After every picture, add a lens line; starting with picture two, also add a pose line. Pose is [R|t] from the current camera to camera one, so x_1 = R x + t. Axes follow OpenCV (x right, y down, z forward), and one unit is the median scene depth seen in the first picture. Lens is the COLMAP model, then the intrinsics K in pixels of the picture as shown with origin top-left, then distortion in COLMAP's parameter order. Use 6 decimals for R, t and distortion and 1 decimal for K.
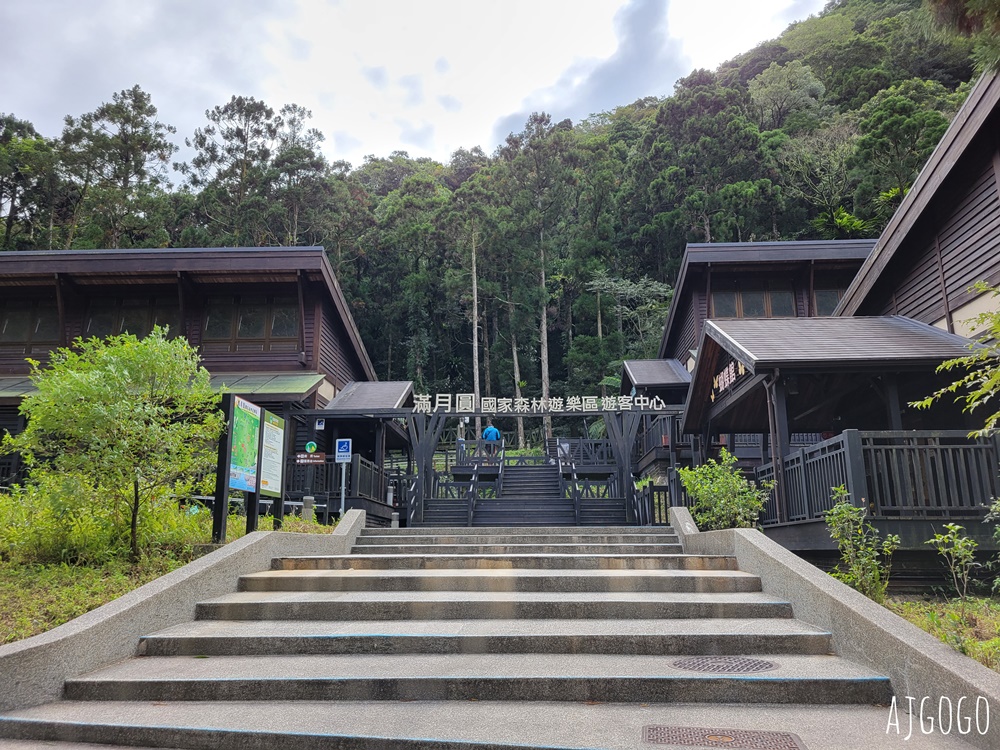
lens RADIAL K [[738.0, 0, 495.8], [0, 738.0, 371.0], [0, 0, 1]] dist [0.052532, -0.040766]
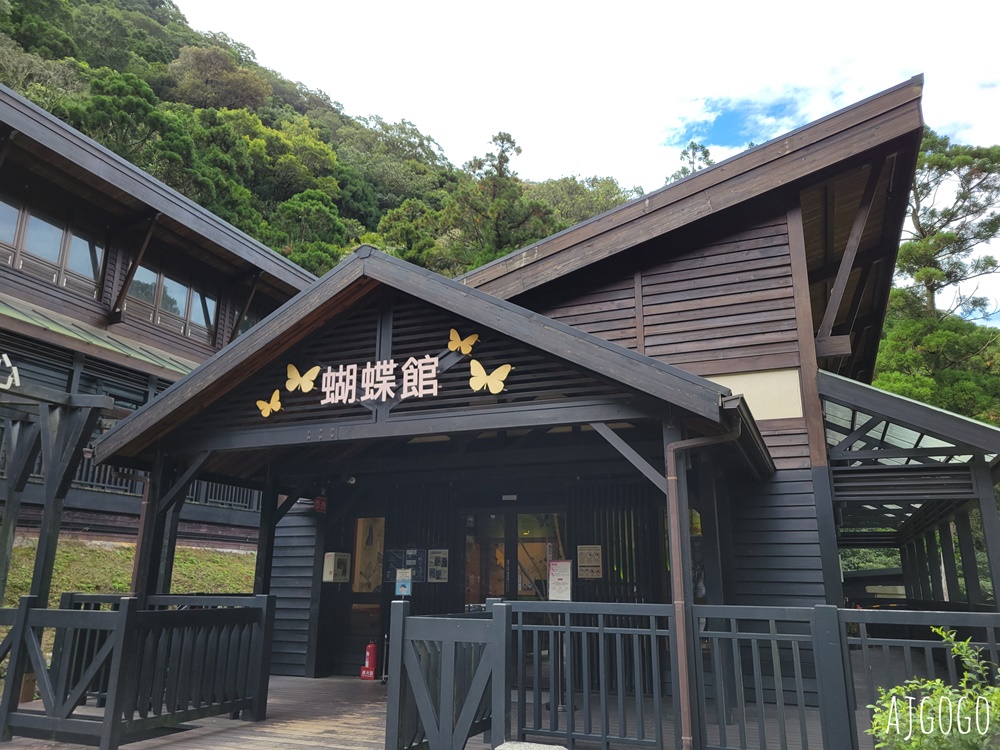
lens RADIAL K [[738.0, 0, 495.8], [0, 738.0, 371.0], [0, 0, 1]] dist [0.052532, -0.040766]
pose [[0.335968, 0.264464, 0.903982, -0.011045], [-0.234635, 0.953013, -0.191605, 0.019595], [-0.912180, -0.147733, 0.382235, 0.278127]]
